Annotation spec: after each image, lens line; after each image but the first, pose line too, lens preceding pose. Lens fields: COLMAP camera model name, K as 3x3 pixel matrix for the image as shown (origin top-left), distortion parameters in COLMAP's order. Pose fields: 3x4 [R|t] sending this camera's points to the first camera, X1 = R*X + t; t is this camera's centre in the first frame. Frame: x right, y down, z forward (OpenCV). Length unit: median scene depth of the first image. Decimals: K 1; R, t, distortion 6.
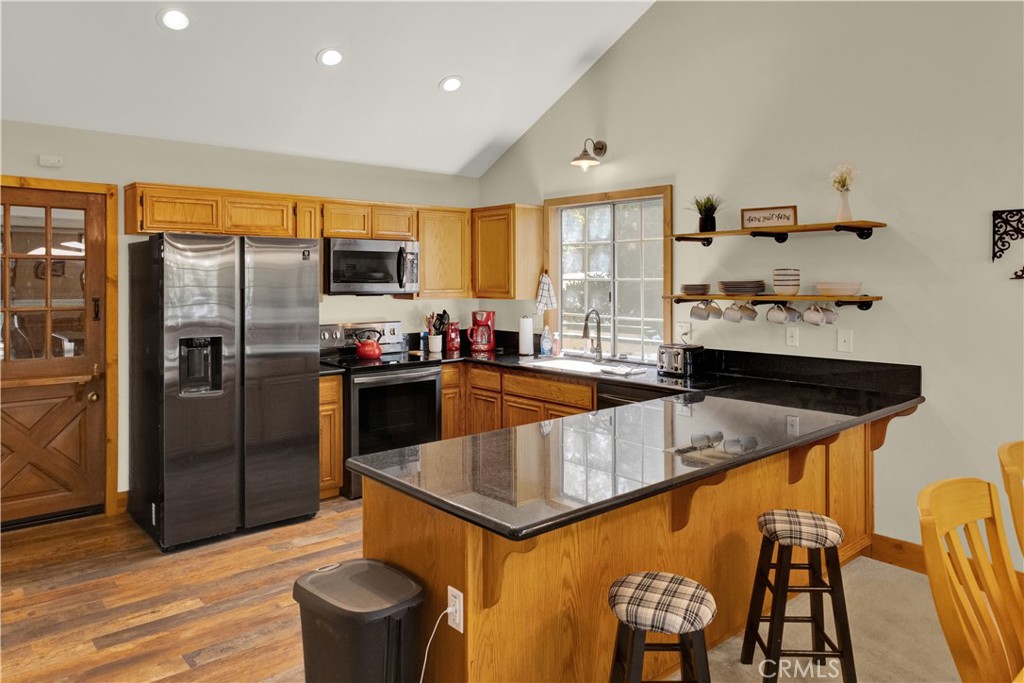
lens RADIAL K [[690.7, 0, 516.9], [0, 690.7, 286.0], [0, 0, 1]] dist [-0.007202, 0.002817]
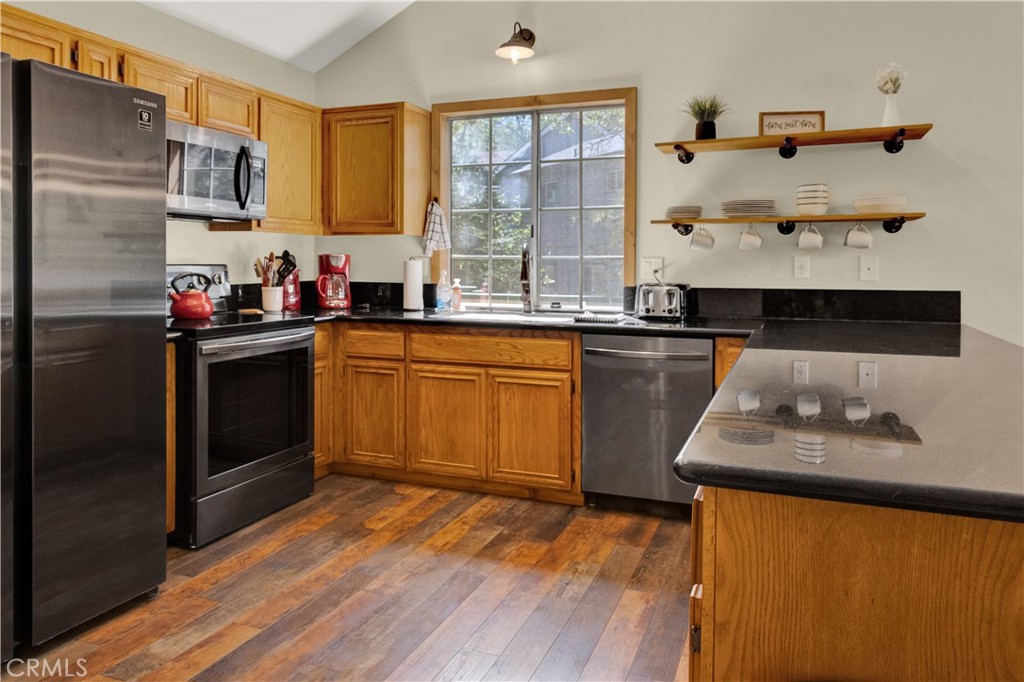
lens RADIAL K [[697.7, 0, 515.5], [0, 697.7, 272.4], [0, 0, 1]] dist [0.000484, 0.001877]
pose [[0.885235, 0.002974, 0.465134, -0.383709], [-0.002316, 0.999995, -0.001985, 0.098077], [-0.465138, 0.000680, 0.885238, 0.470900]]
